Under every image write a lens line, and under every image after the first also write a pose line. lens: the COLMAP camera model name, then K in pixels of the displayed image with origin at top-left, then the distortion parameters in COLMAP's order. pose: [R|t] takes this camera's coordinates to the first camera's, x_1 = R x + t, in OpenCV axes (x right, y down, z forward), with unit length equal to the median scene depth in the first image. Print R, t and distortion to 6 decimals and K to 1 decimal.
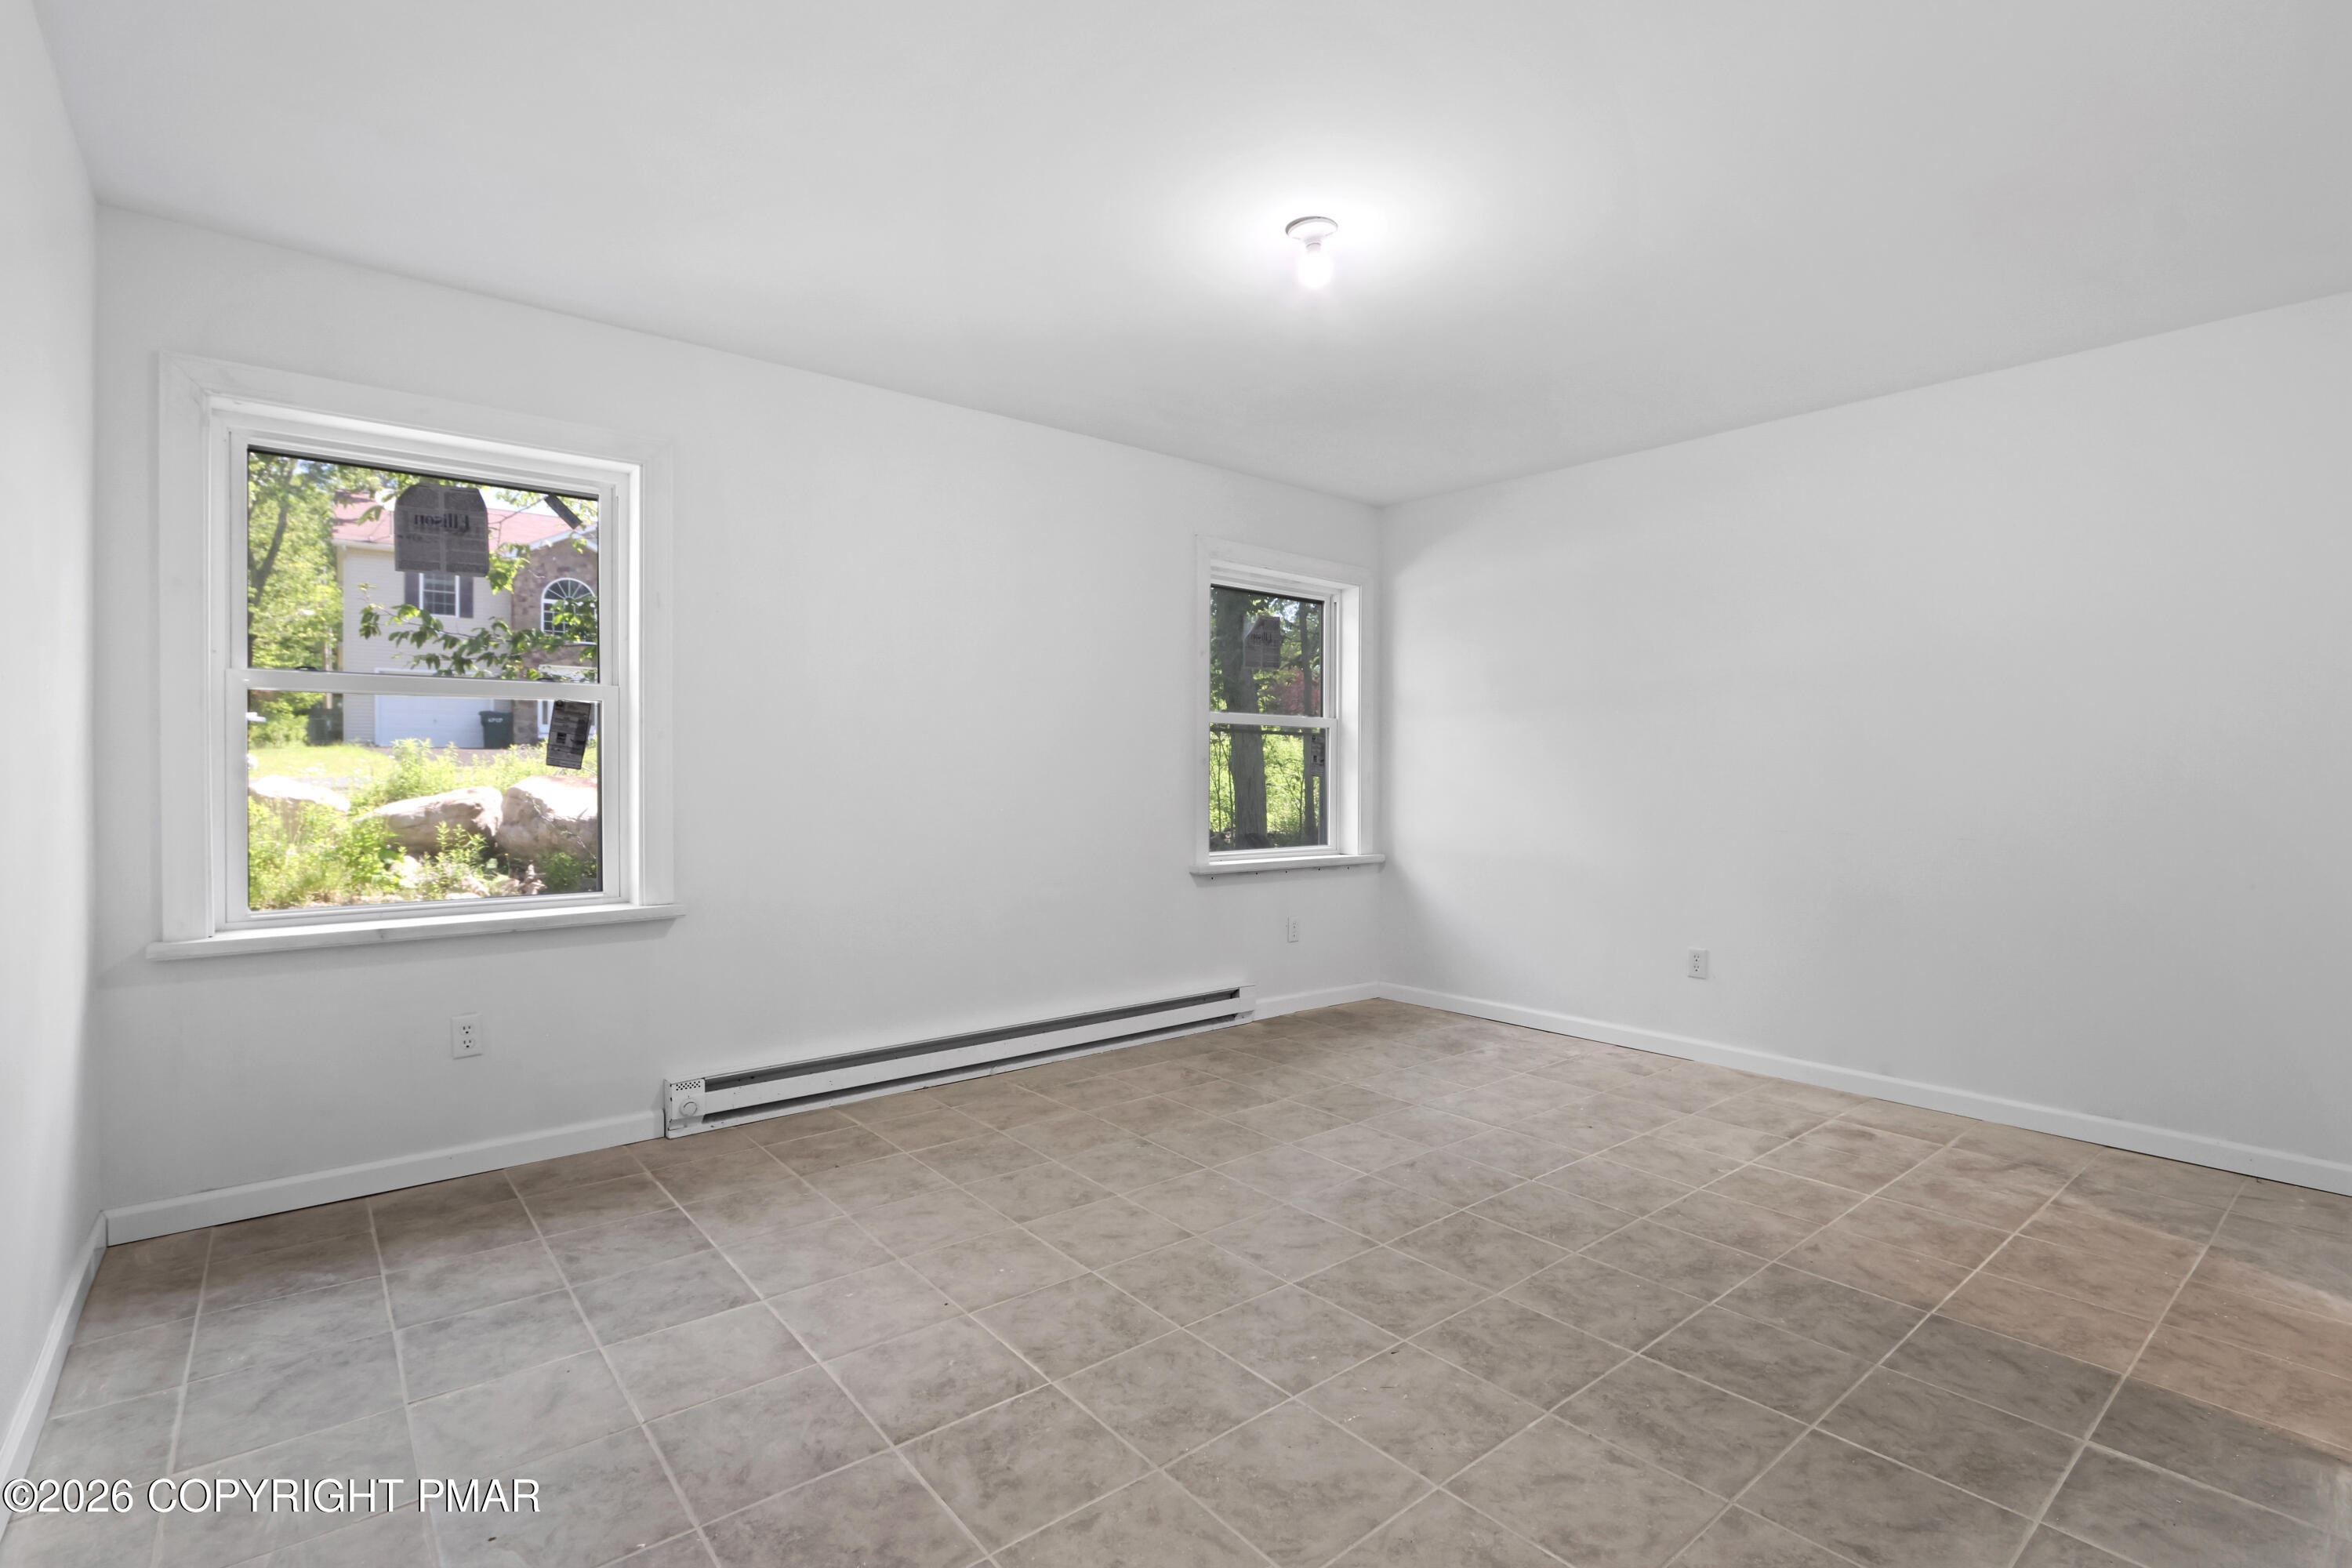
lens RADIAL K [[1091.0, 0, 1153.5], [0, 1091.0, 774.5], [0, 0, 1]] dist [-0.013249, 0.001661]
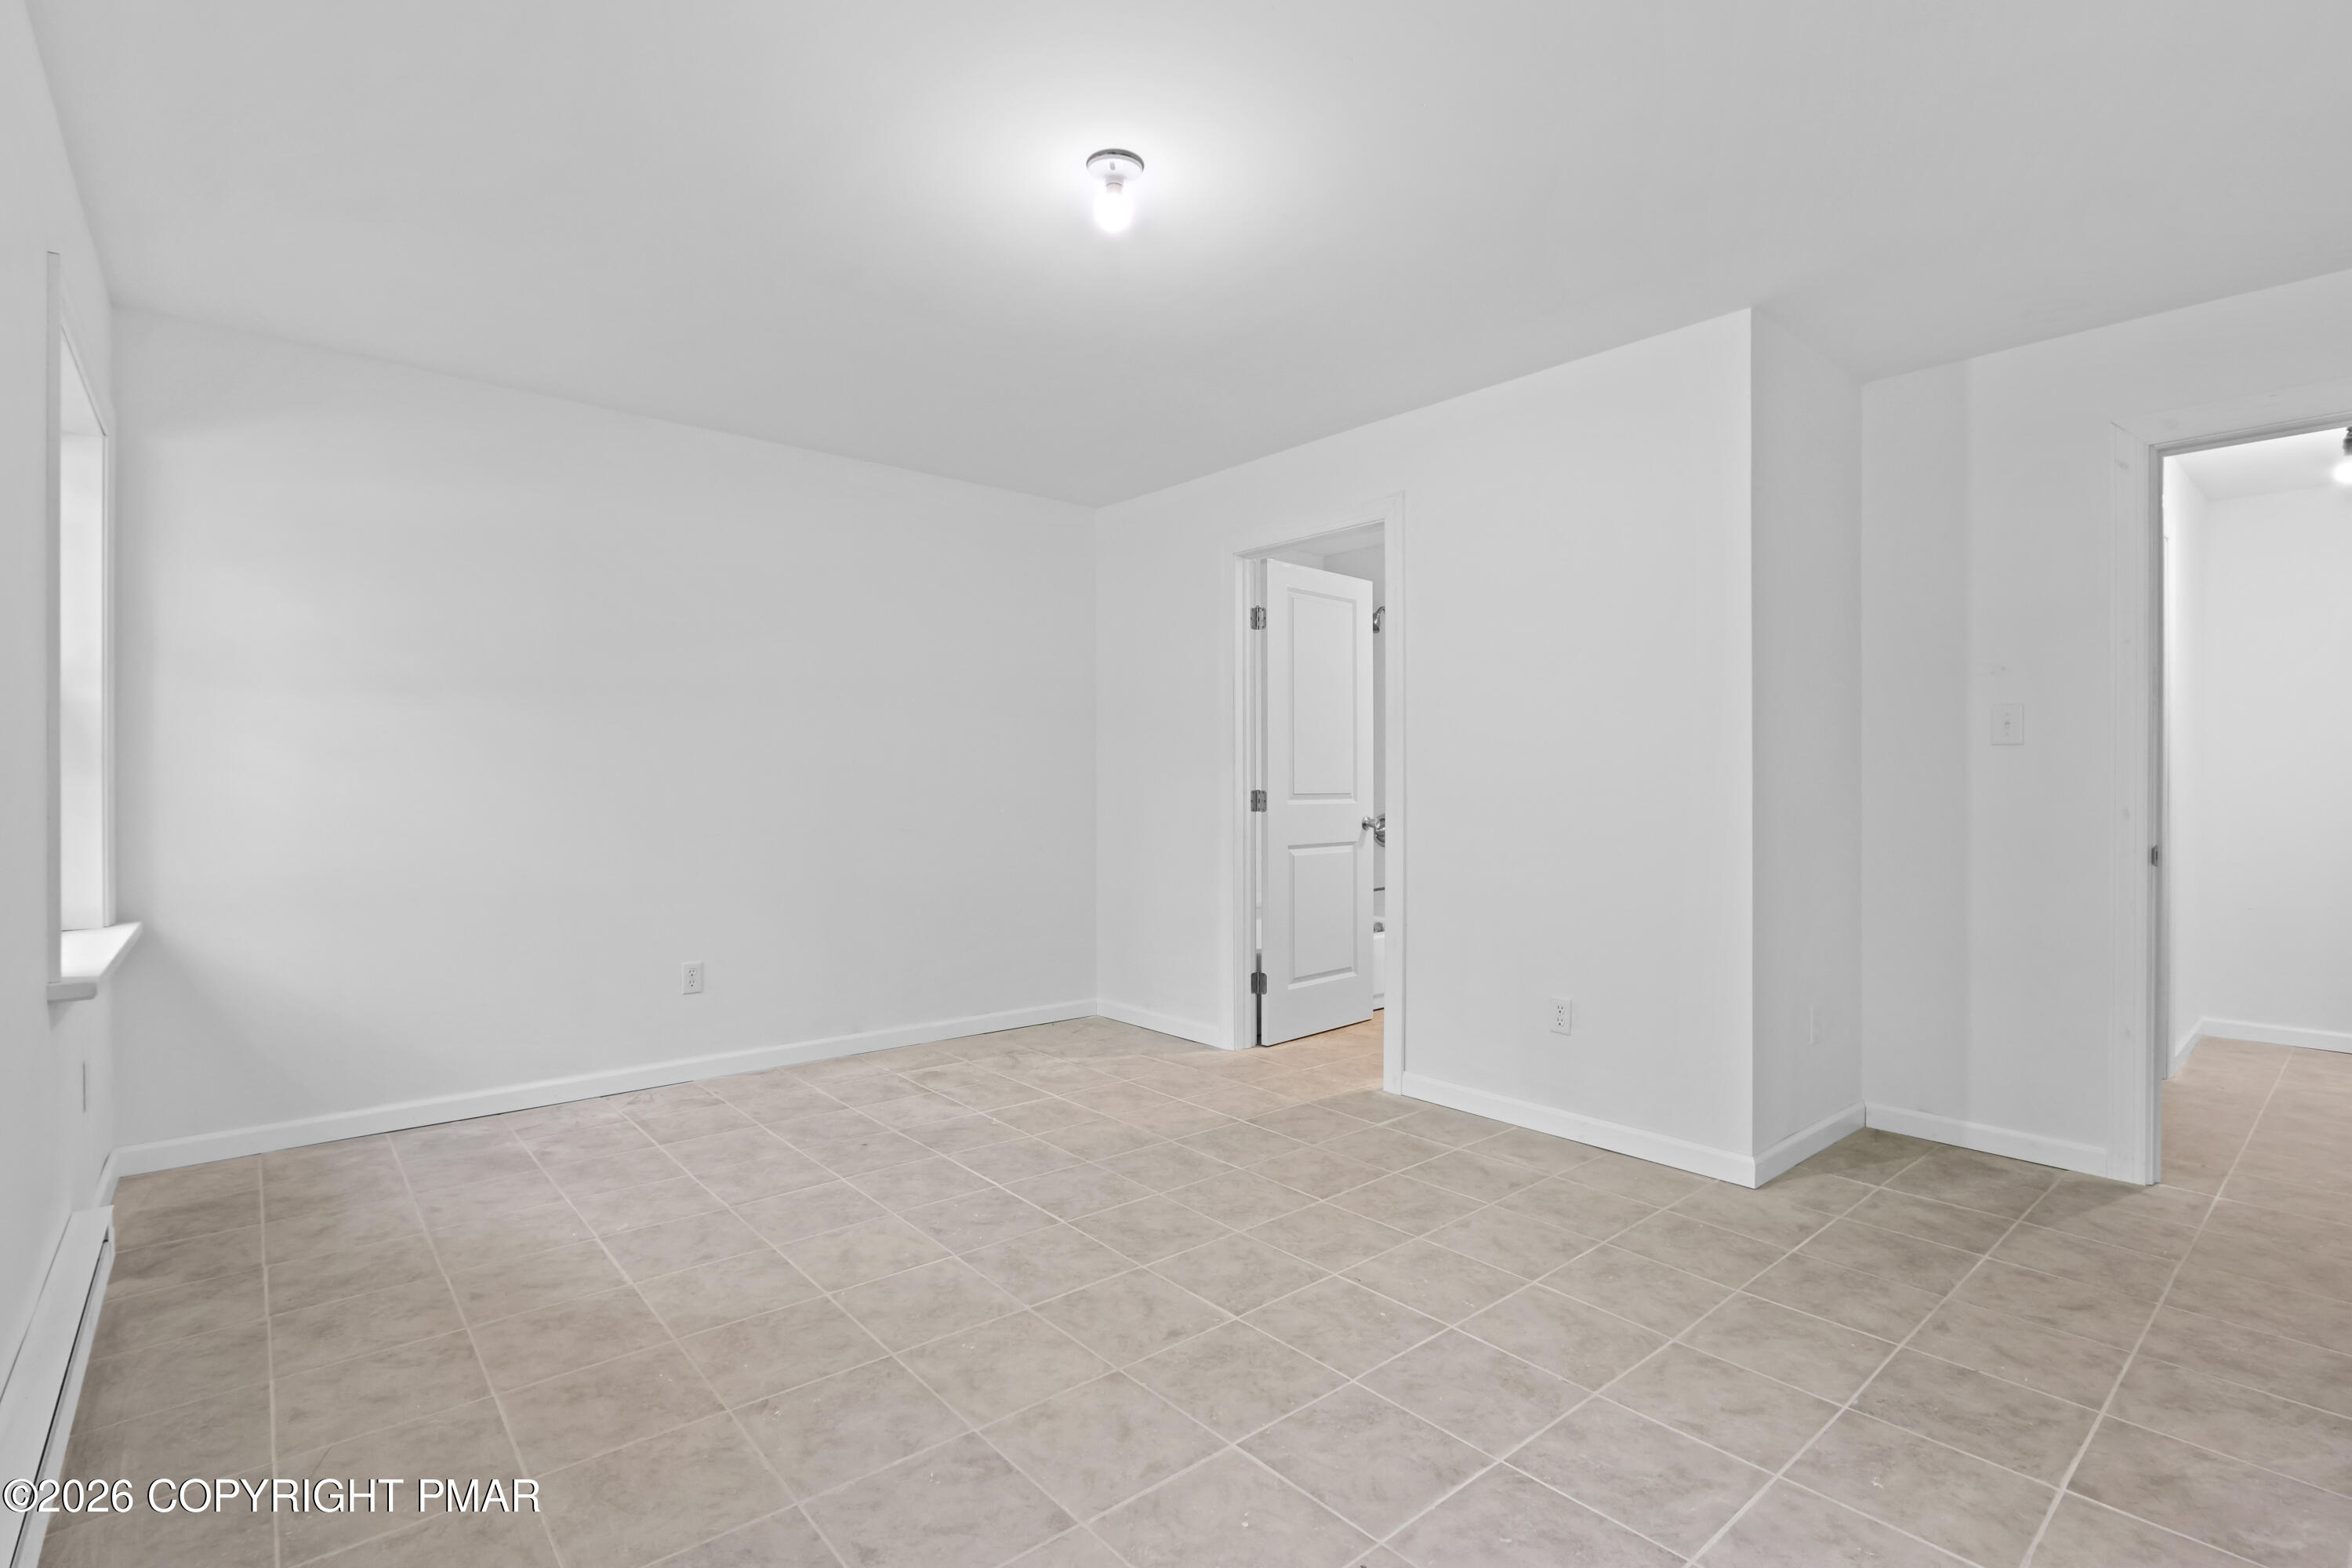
lens RADIAL K [[1091.0, 0, 1153.5], [0, 1091.0, 774.5], [0, 0, 1]] dist [-0.013249, 0.001661]
pose [[-0.026566, 0.003467, 0.999641, -0.717657], [-0.003248, 0.999988, -0.003555, -0.005300], [-0.999642, -0.003341, -0.026555, 0.952368]]
